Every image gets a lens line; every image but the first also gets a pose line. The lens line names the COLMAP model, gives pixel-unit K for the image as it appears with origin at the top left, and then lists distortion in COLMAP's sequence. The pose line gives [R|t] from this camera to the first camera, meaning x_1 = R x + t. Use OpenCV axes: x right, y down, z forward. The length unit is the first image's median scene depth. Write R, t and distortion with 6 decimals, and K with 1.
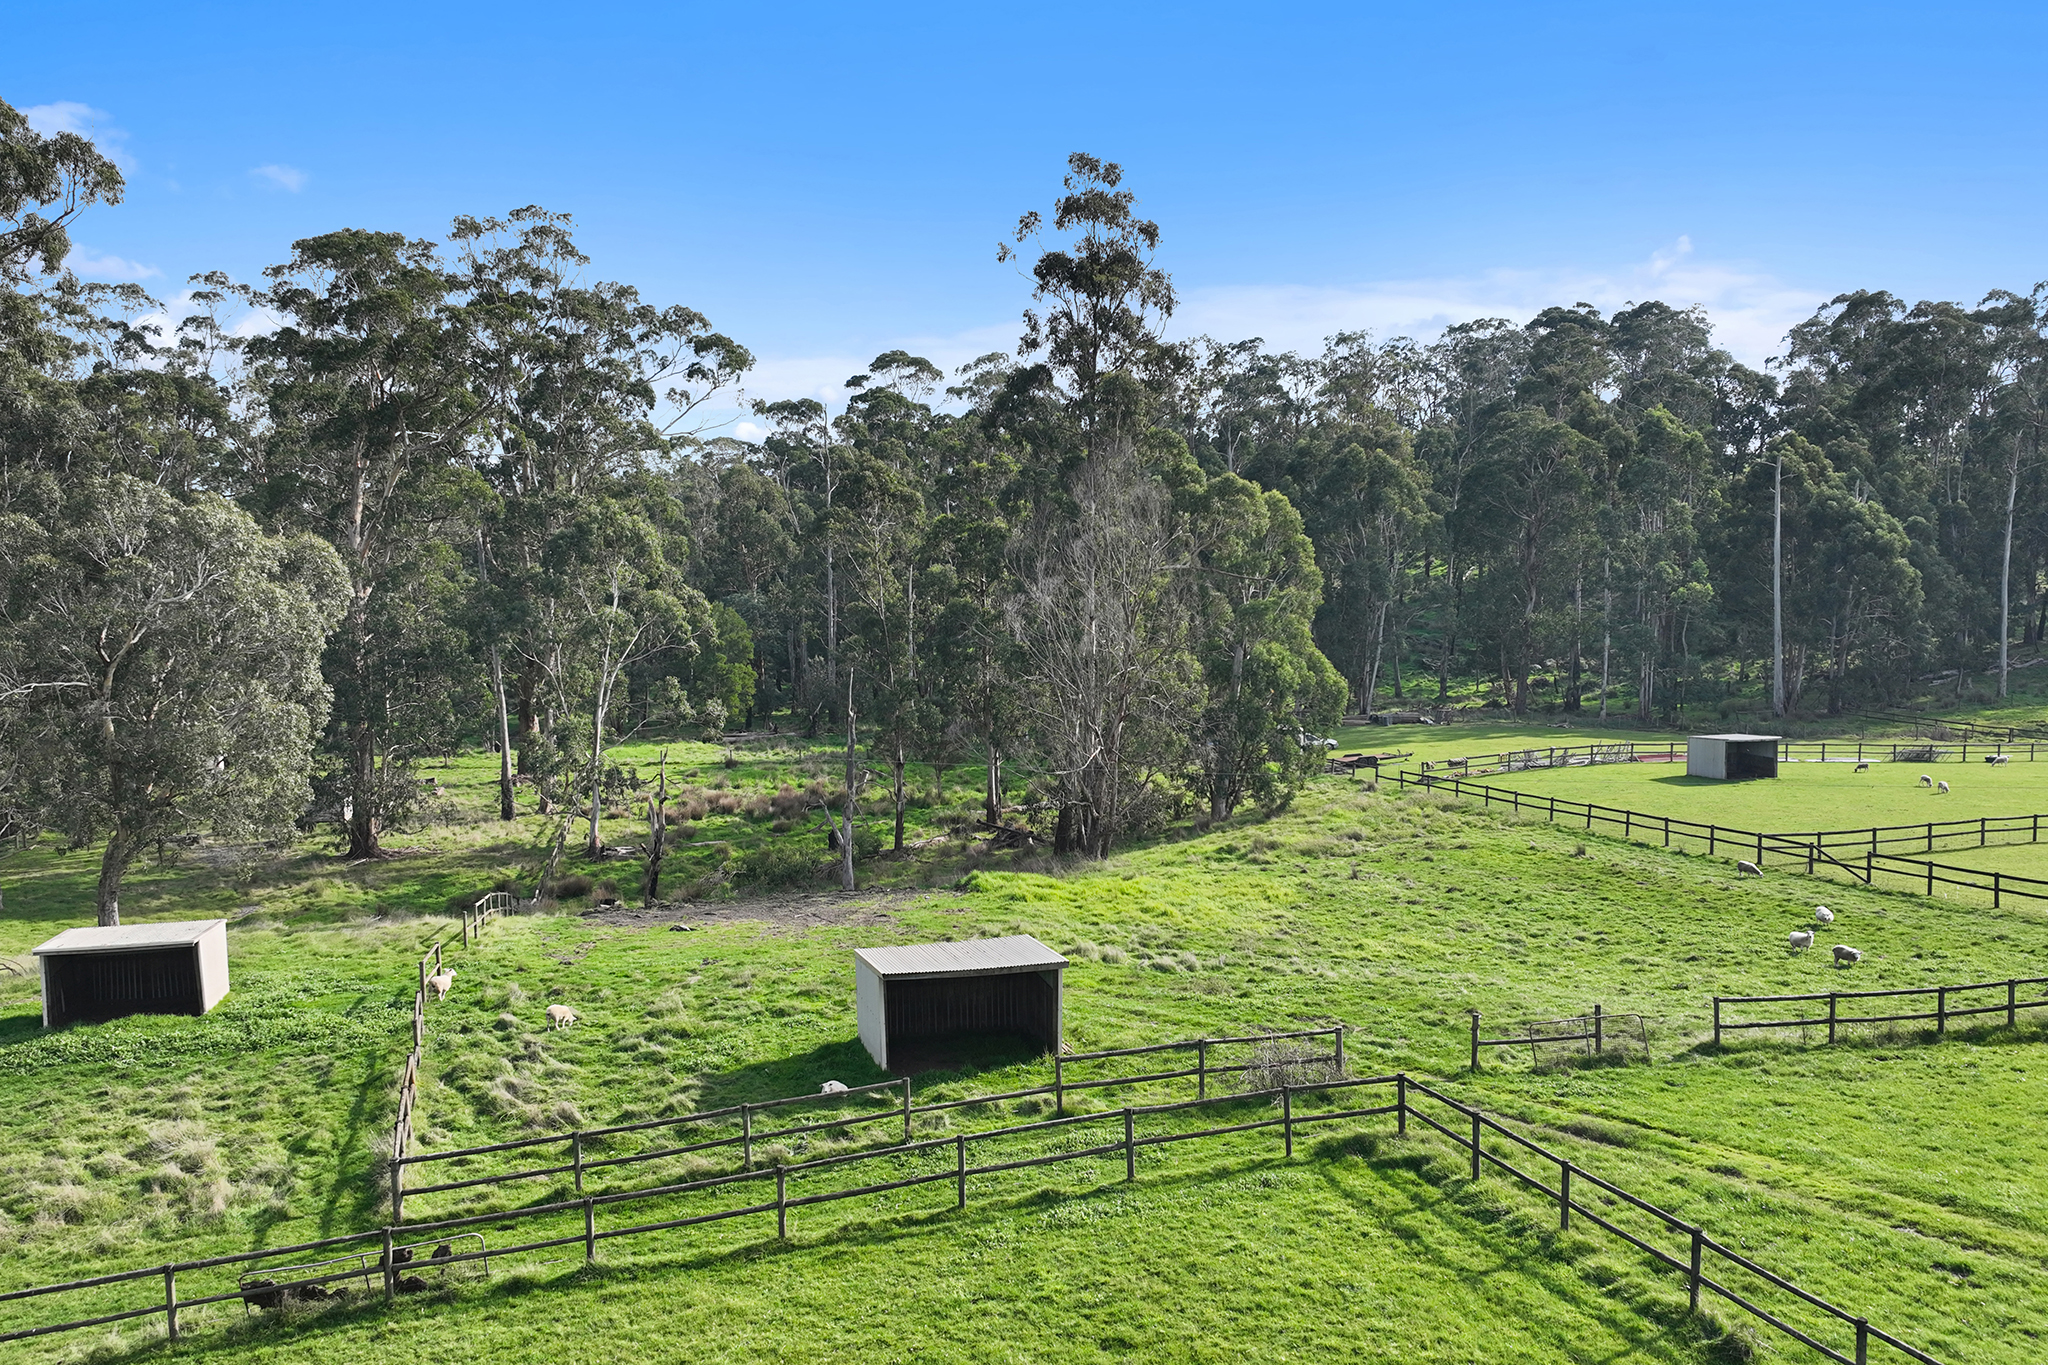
lens RADIAL K [[1709.3, 0, 1027.3], [0, 1709.3, 679.2], [0, 0, 1]] dist [-0.001941, 0.017132]
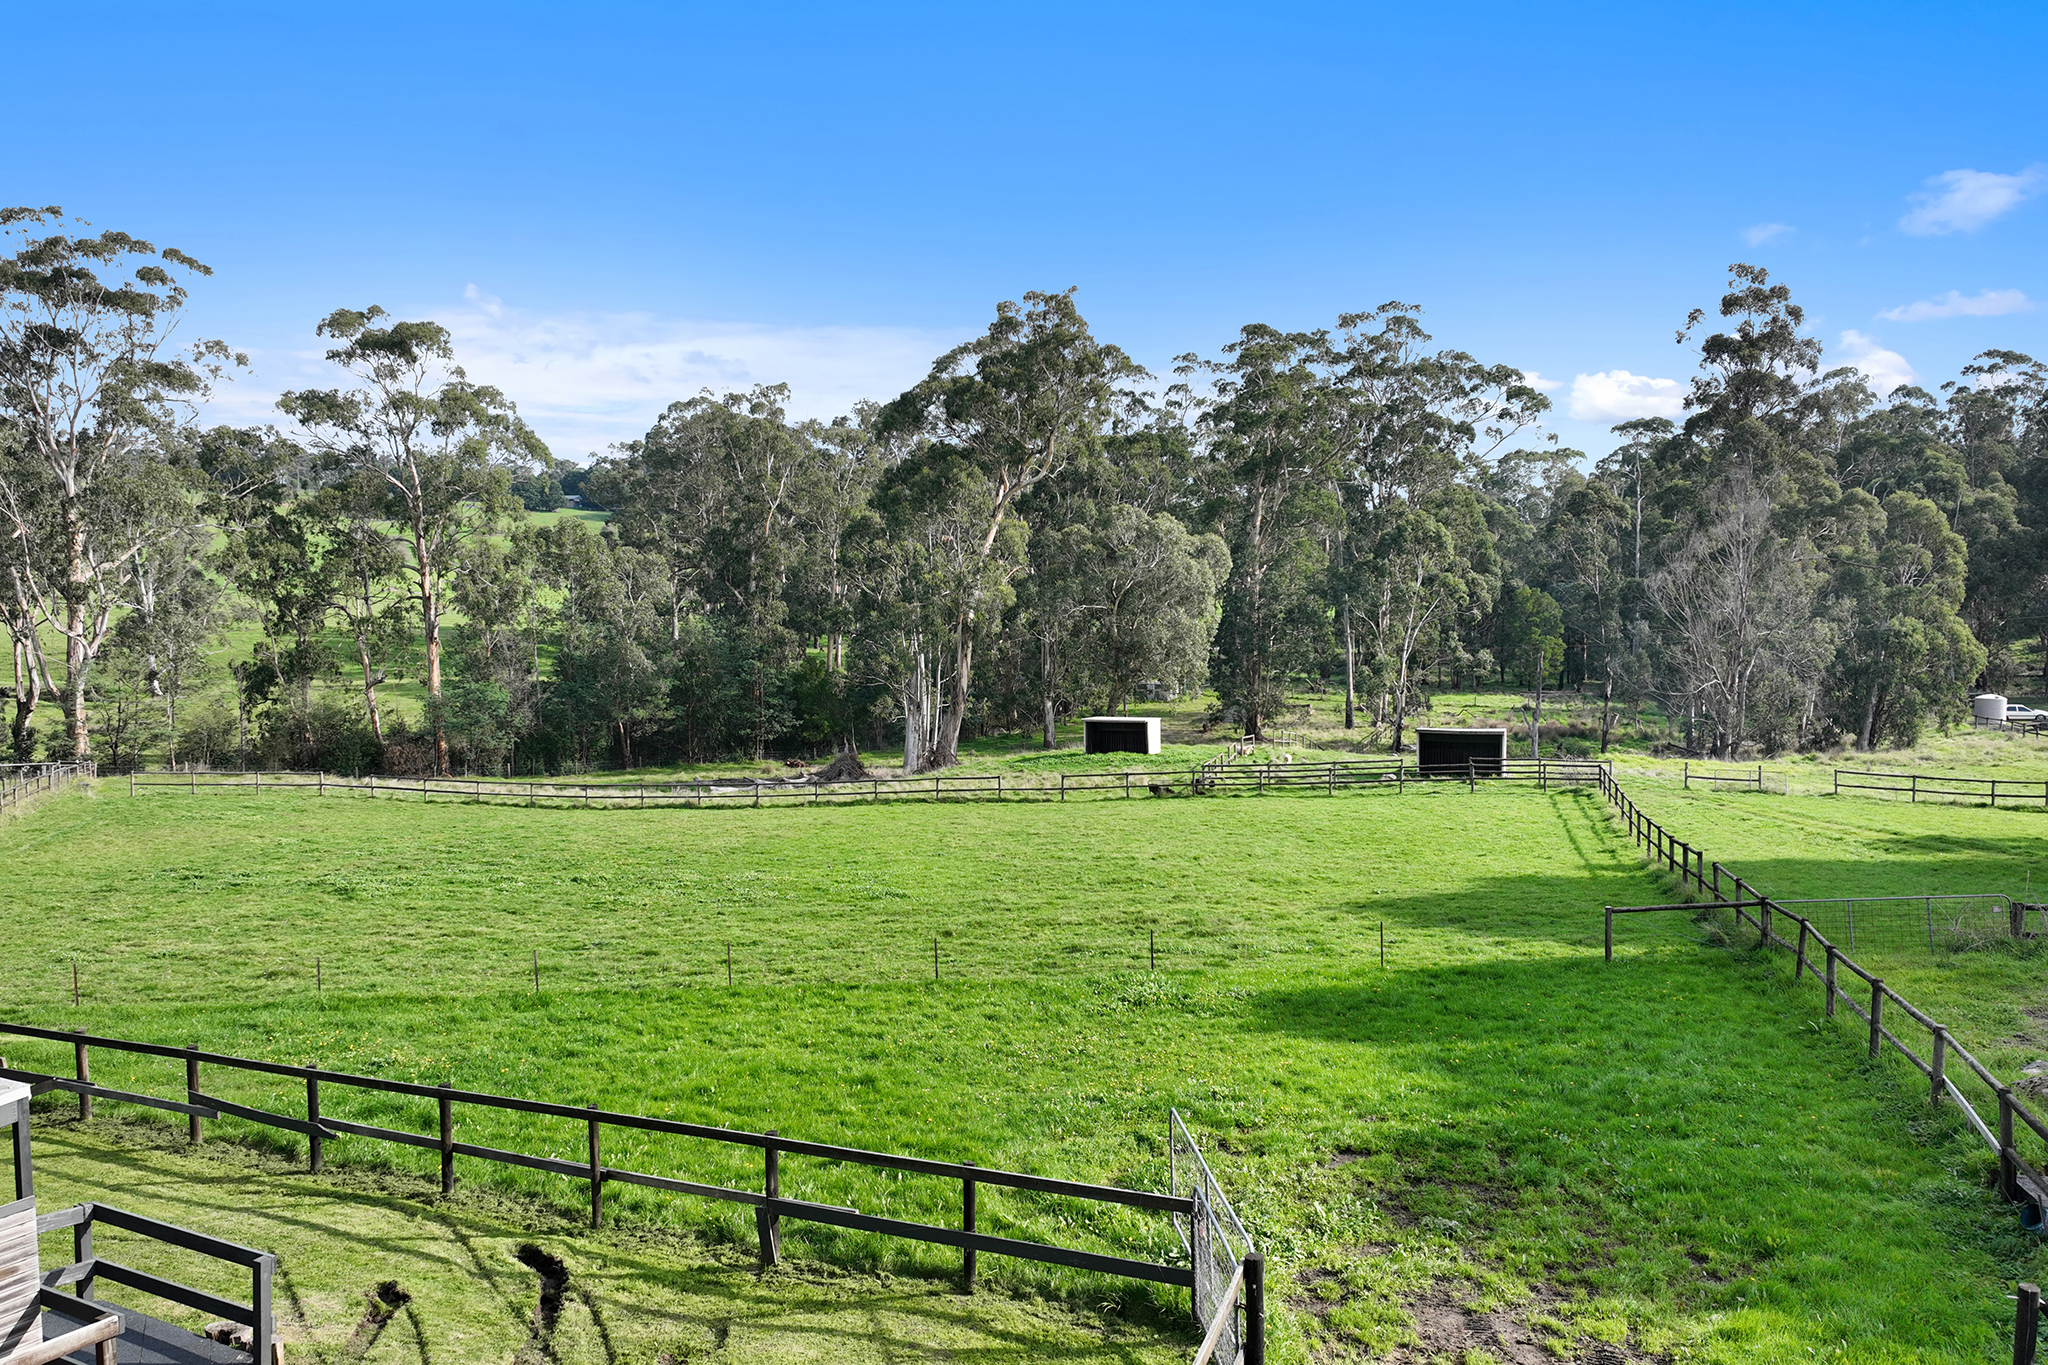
lens RADIAL K [[1709.3, 0, 1027.3], [0, 1709.3, 679.2], [0, 0, 1]] dist [-0.001941, 0.017132]
pose [[0.856325, 0.042020, -0.514725, 0.549079], [-0.042647, 0.999034, 0.010607, 0.090997], [0.514673, 0.012868, 0.857290, -1.032286]]
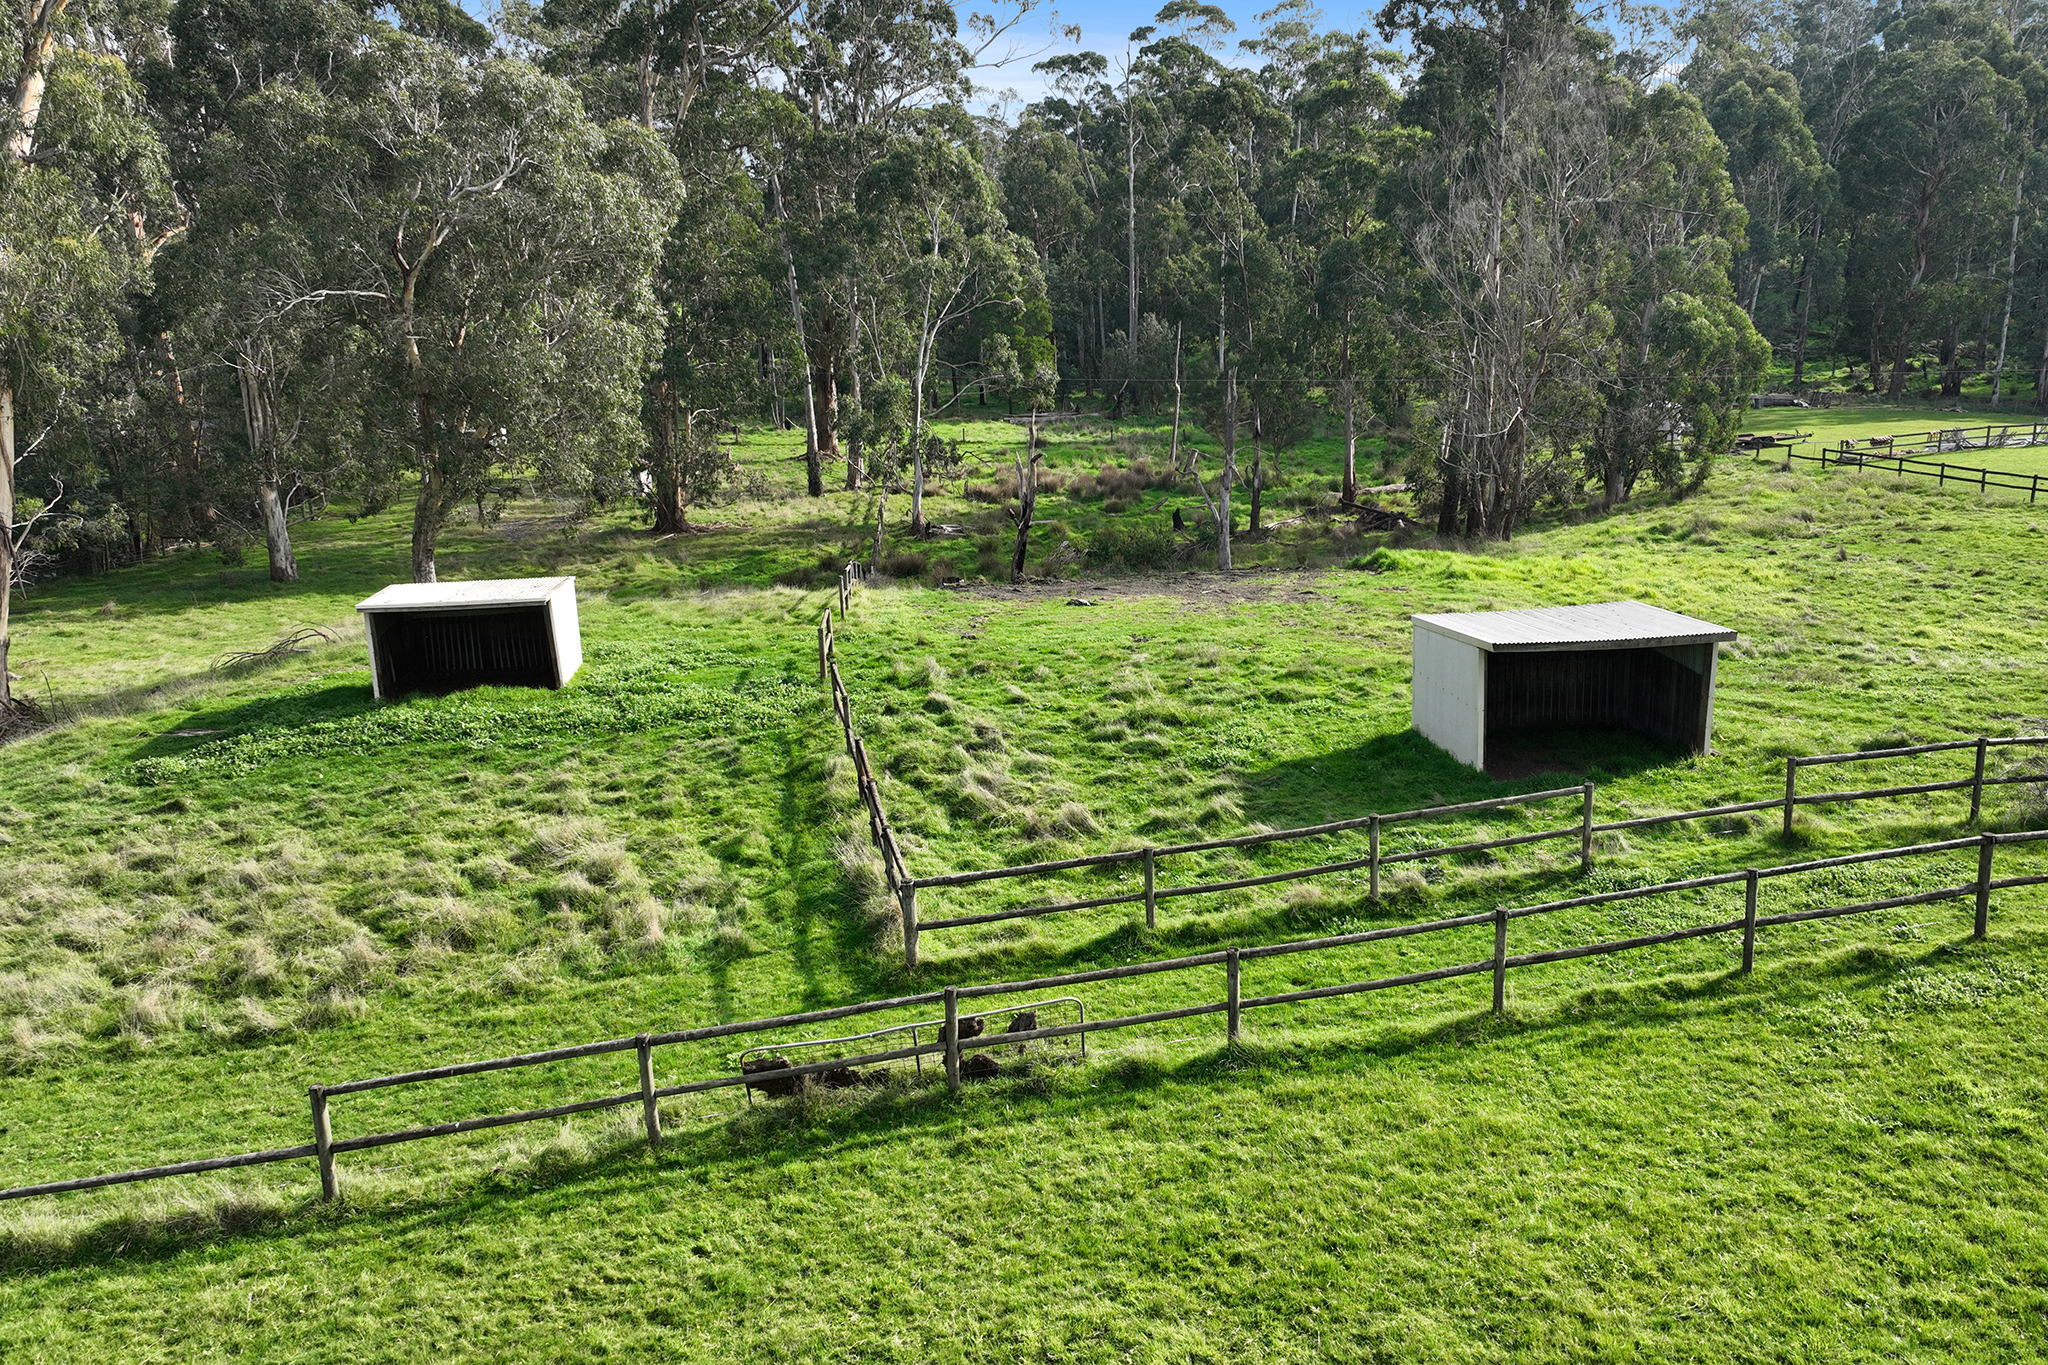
lens RADIAL K [[1710.9, 0, 1154.8], [0, 1710.9, 680.6], [0, 0, 1]] dist [0.005499, 0.000647]
pose [[0.997823, 0.016819, -0.063774, -0.156846], [-0.005685, 0.985273, 0.170893, 0.054695], [0.065709, -0.170158, 0.983224, 0.228607]]
